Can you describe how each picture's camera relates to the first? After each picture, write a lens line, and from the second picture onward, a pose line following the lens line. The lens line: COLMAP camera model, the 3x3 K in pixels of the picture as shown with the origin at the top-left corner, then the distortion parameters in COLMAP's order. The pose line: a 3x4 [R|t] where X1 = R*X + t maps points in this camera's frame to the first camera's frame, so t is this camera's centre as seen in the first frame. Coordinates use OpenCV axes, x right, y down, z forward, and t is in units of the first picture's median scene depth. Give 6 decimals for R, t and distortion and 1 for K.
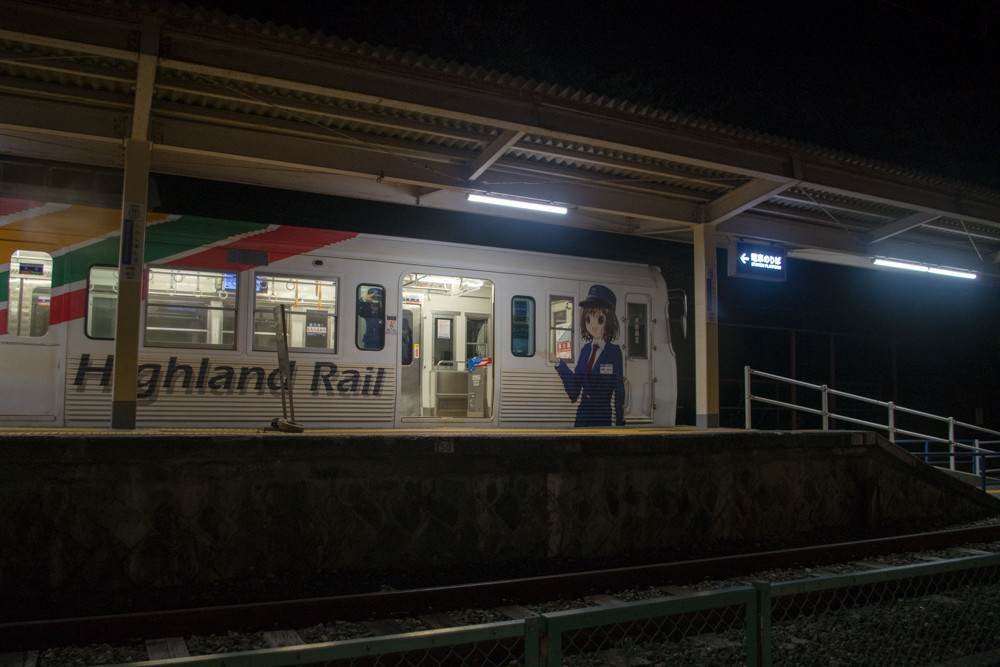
lens RADIAL K [[795.0, 0, 503.5], [0, 795.0, 332.8], [0, 0, 1]] dist [-0.071984, 0.015745]
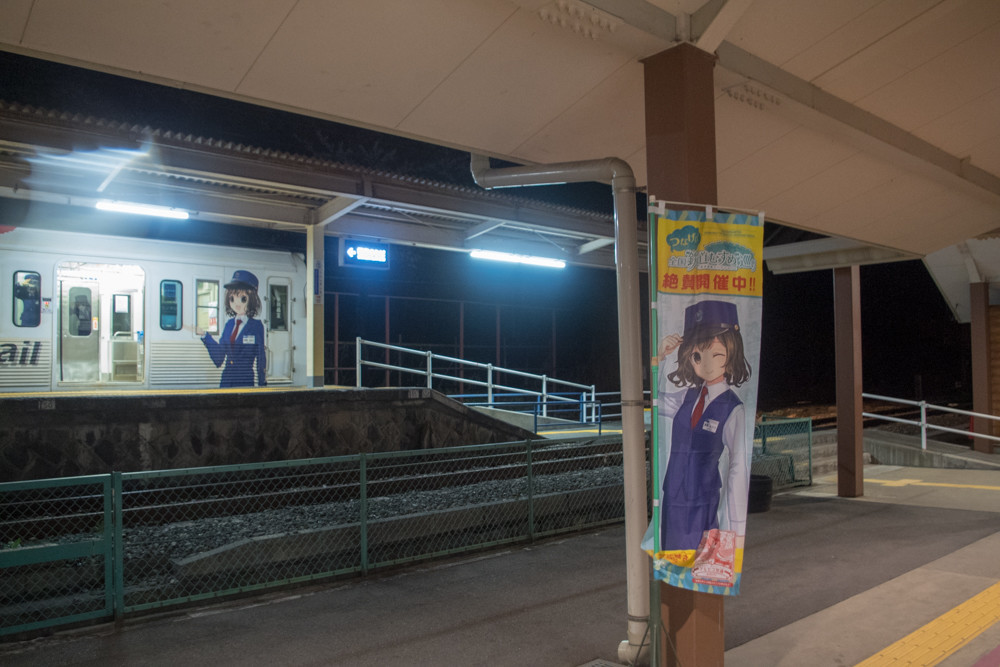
lens RADIAL K [[795.0, 0, 495.8], [0, 795.0, 336.3], [0, 0, 1]] dist [-0.071984, 0.015745]
pose [[0.969241, -0.006084, 0.246037, 0.225163], [-0.007857, 0.998420, 0.055640, -0.033792], [-0.245987, -0.055862, 0.967662, -0.298319]]
